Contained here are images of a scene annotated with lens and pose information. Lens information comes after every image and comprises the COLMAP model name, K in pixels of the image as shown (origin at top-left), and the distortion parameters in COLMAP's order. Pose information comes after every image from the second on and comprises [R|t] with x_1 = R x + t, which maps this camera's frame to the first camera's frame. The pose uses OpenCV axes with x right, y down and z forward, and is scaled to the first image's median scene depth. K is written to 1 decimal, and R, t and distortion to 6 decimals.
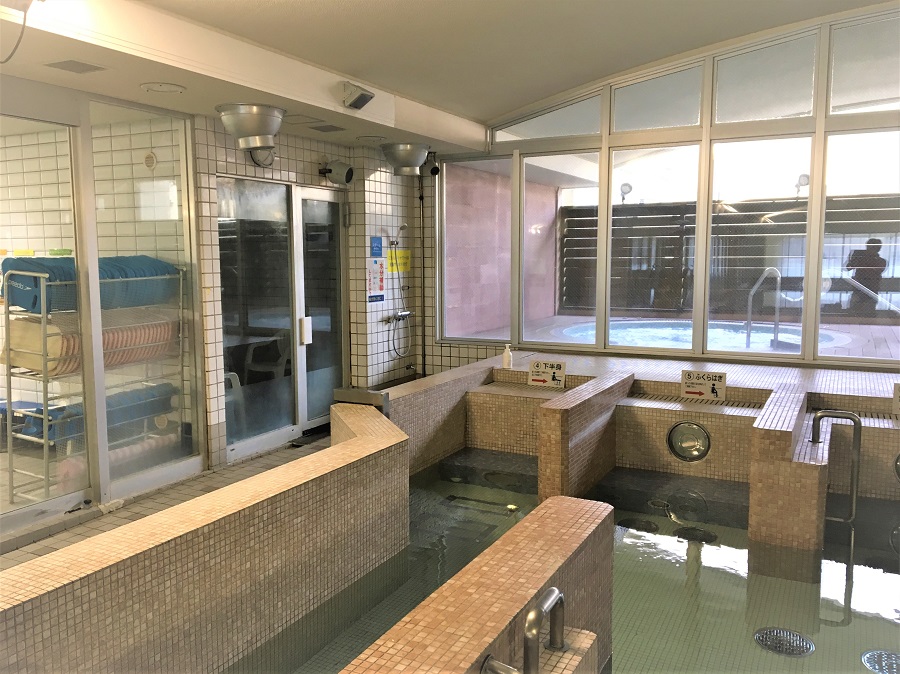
lens RADIAL K [[761.2, 0, 447.2], [0, 761.2, 337.6], [0, 0, 1]] dist [0.036120, -0.004449]
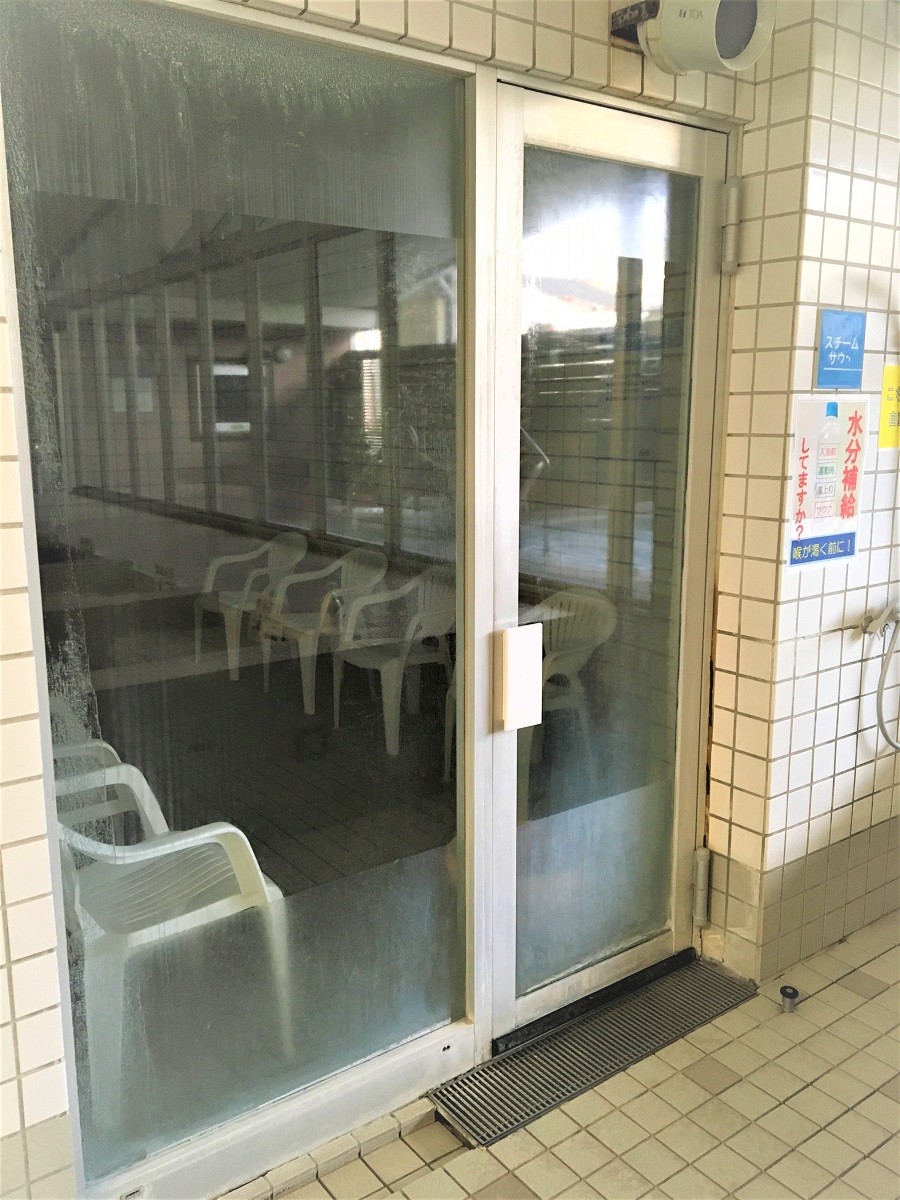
lens RADIAL K [[1014.9, 0, 446.7], [0, 1014.9, 592.7], [0, 0, 1]] dist [0.036120, -0.004449]
pose [[0.893865, 0.082329, -0.440712, -0.052896], [-0.048715, 0.995010, 0.087072, -0.060936], [0.445682, -0.056361, 0.893416, 0.627934]]
